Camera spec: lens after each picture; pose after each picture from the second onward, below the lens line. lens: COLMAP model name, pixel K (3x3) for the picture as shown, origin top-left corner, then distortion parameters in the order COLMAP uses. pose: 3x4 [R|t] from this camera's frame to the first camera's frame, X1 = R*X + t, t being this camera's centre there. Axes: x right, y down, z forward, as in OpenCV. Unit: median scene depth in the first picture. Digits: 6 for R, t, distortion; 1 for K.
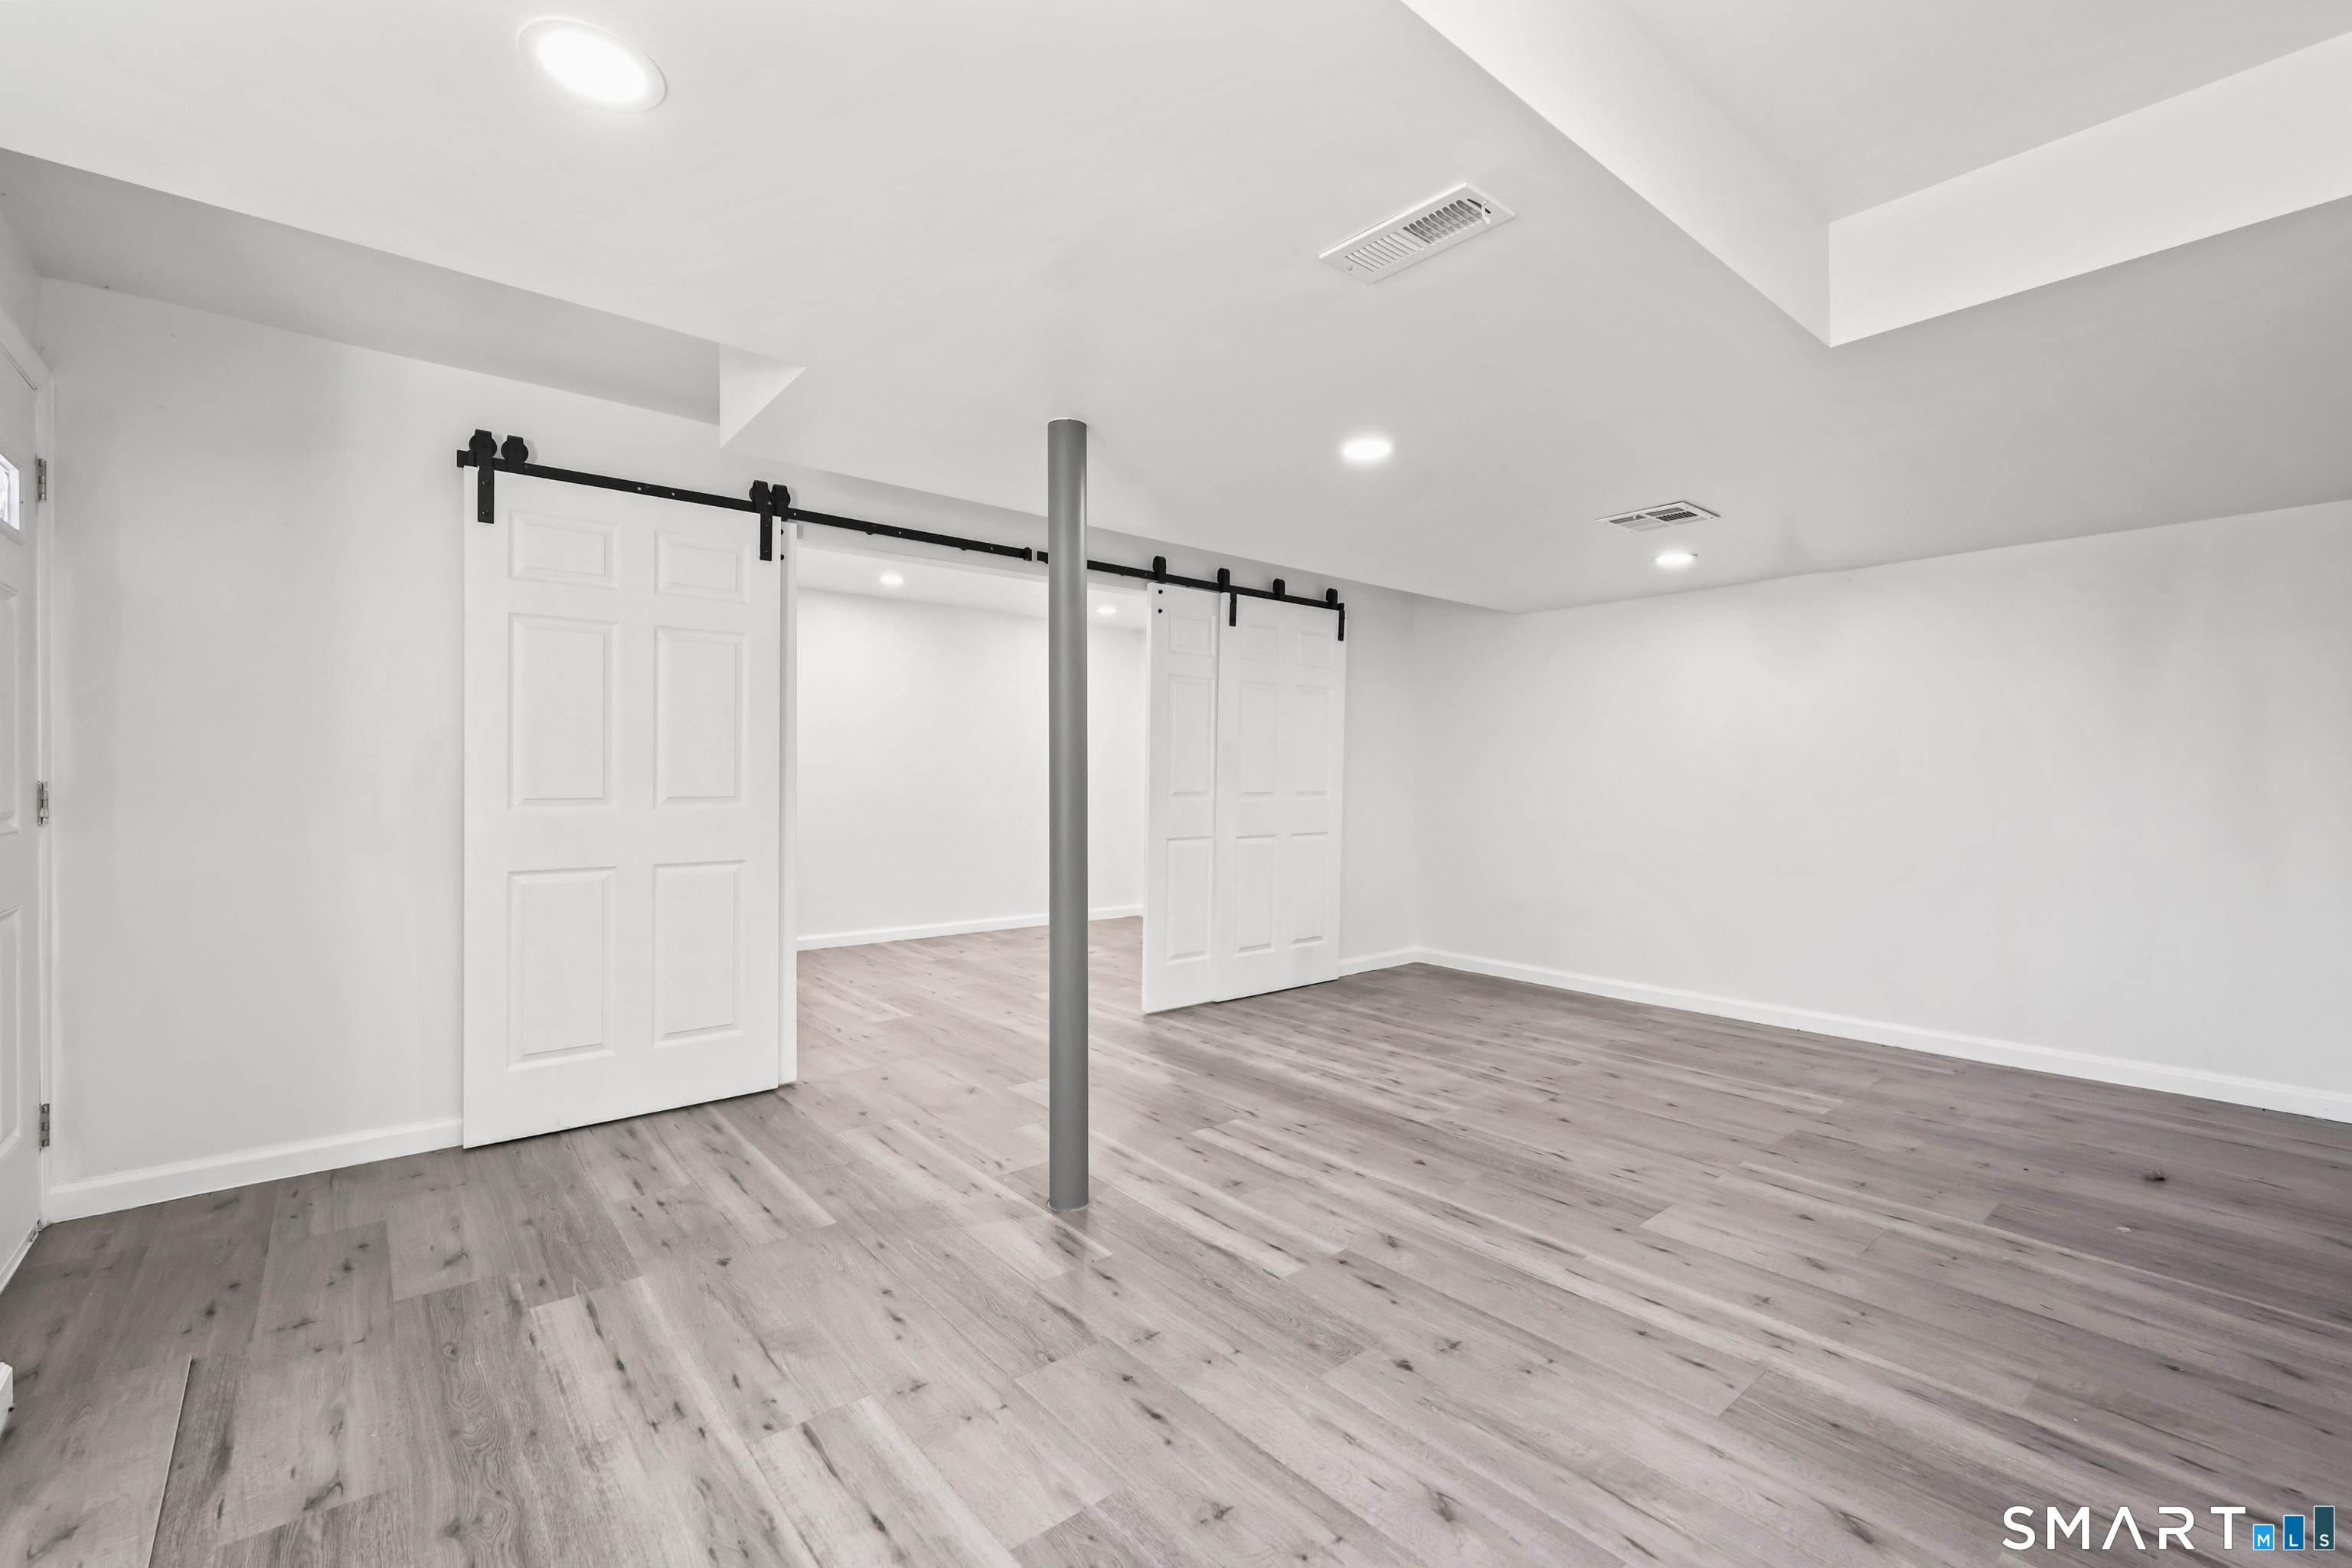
lens RADIAL K [[1028.0, 0, 1176.0], [0, 1028.0, 784.0], [0, 0, 1]] dist [0.001402, 0.000162]
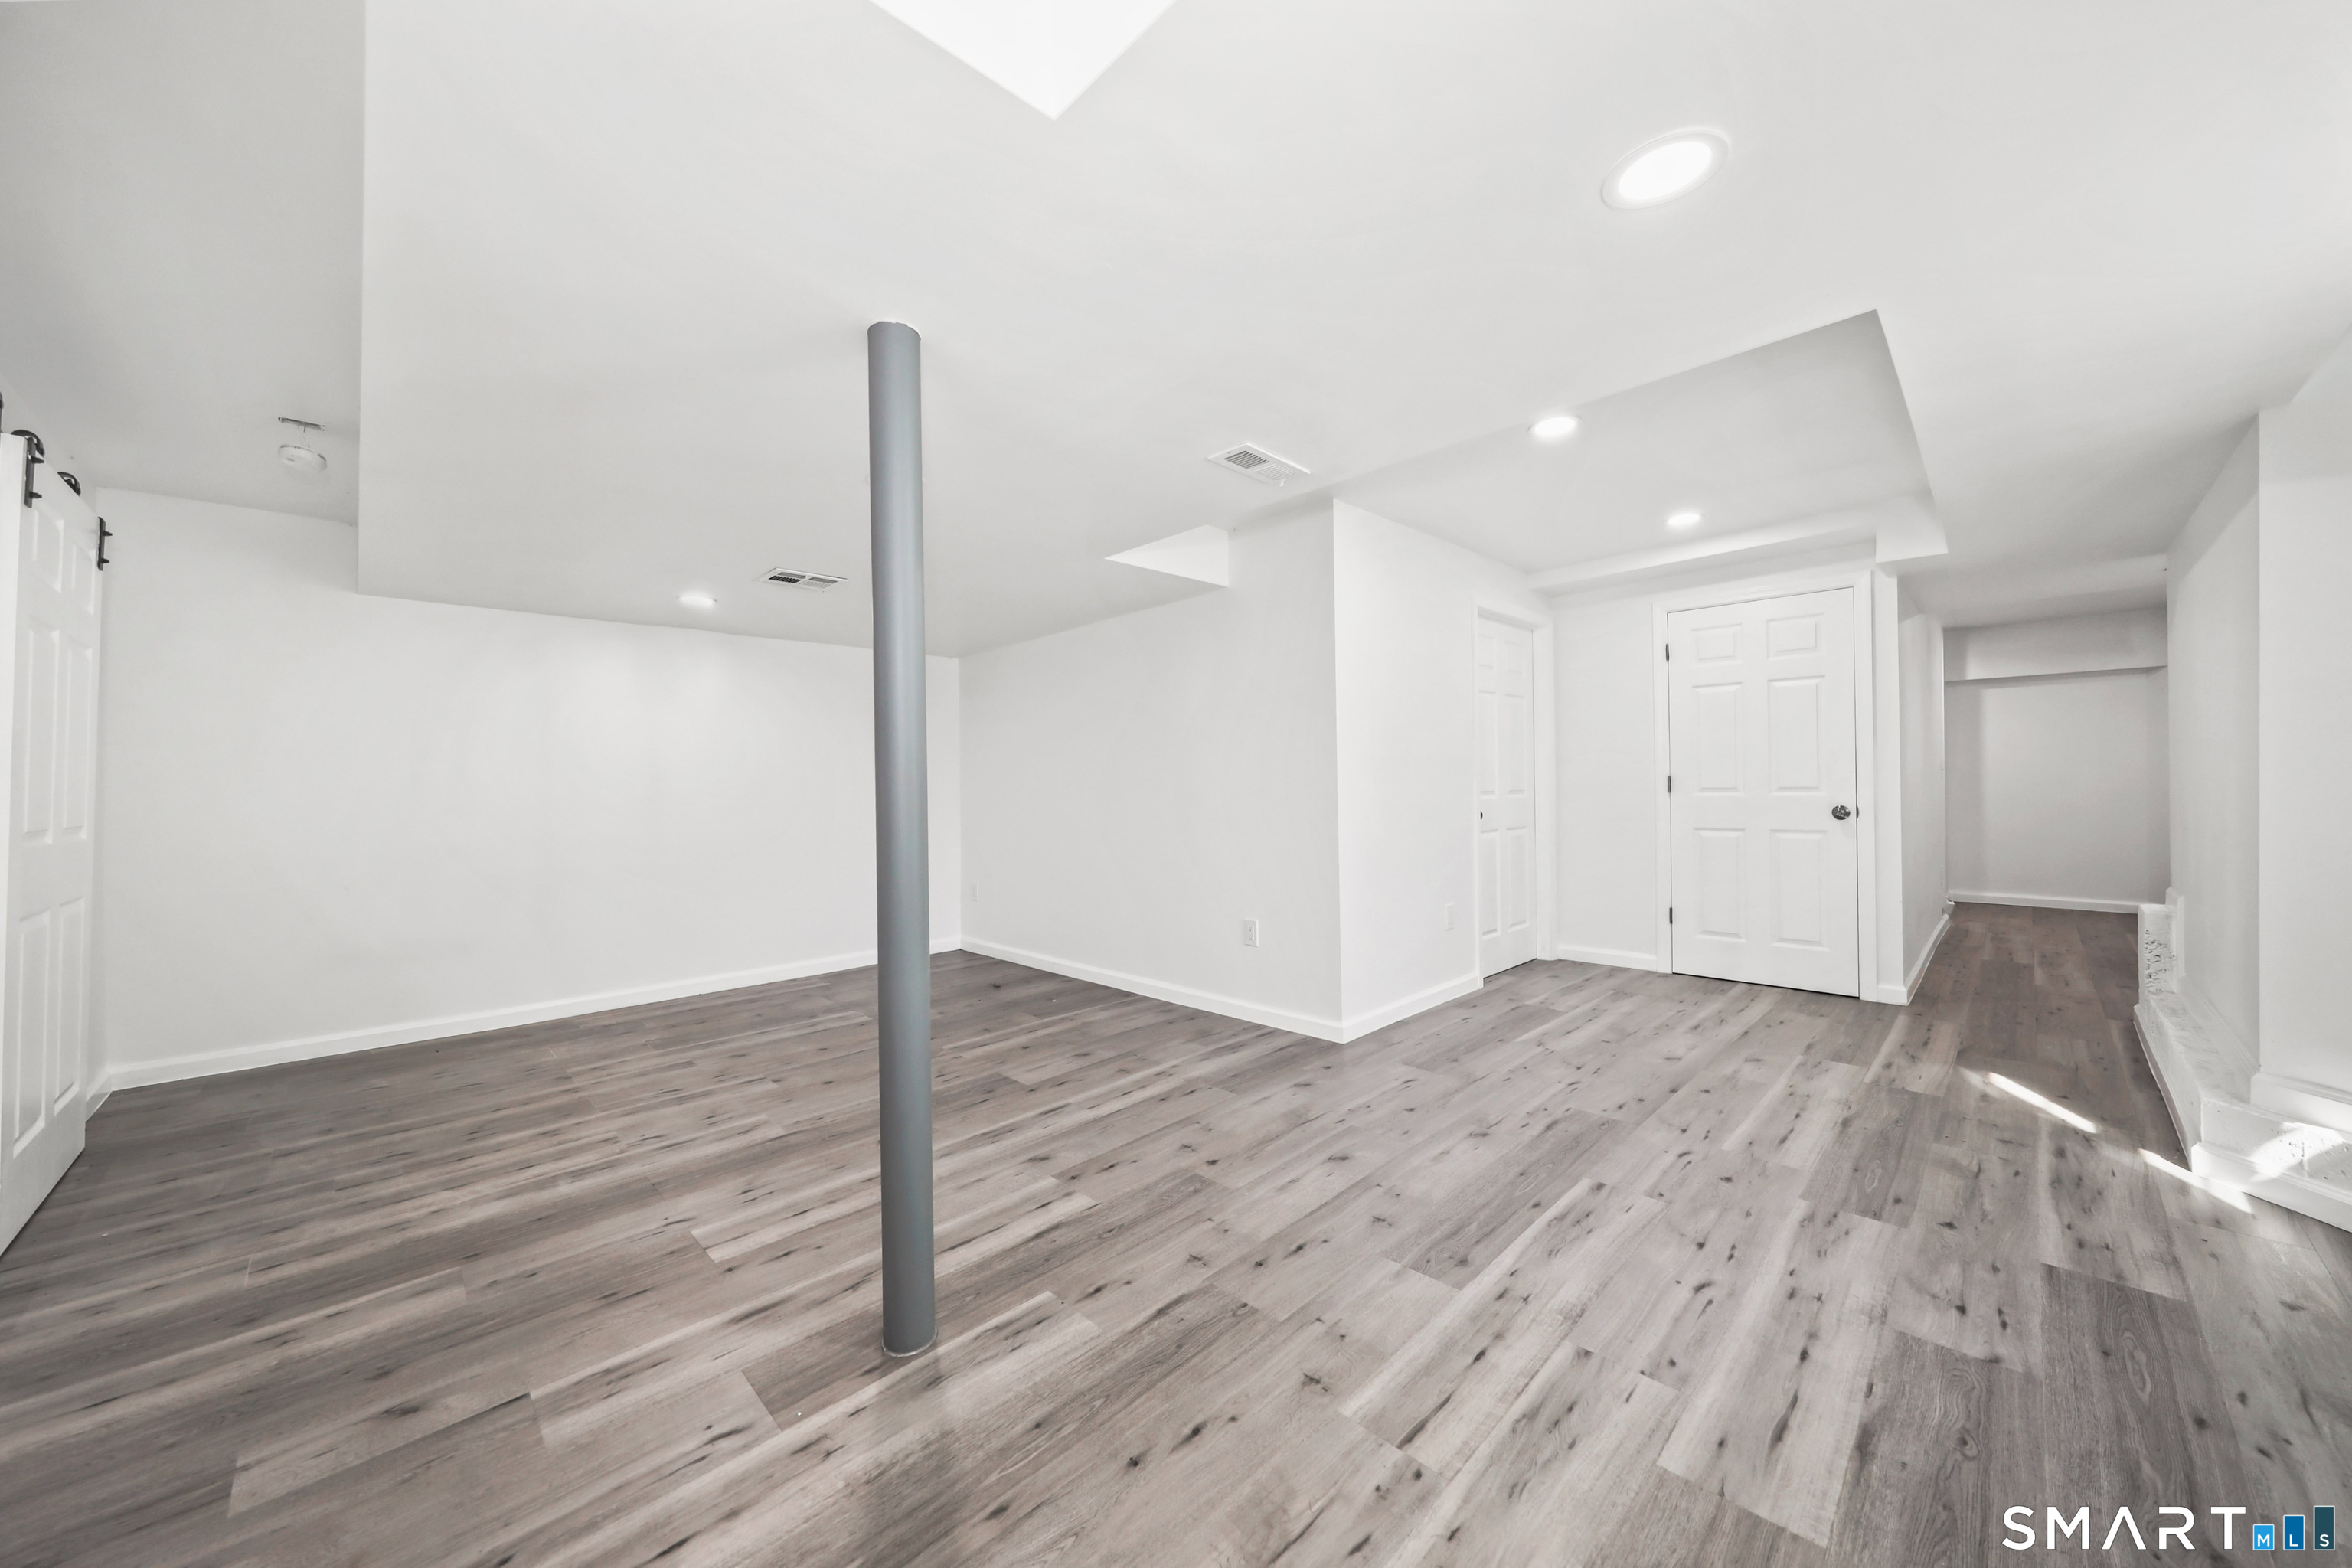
lens RADIAL K [[829.0, 0, 1176.0], [0, 829.0, 784.0], [0, 0, 1]] dist [-0.000535, -0.000056]
pose [[-0.096672, 0.000180, 0.995316, -0.841712], [0.021030, 0.999777, 0.001862, -0.012122], [-0.995094, 0.021112, -0.096654, 0.951476]]
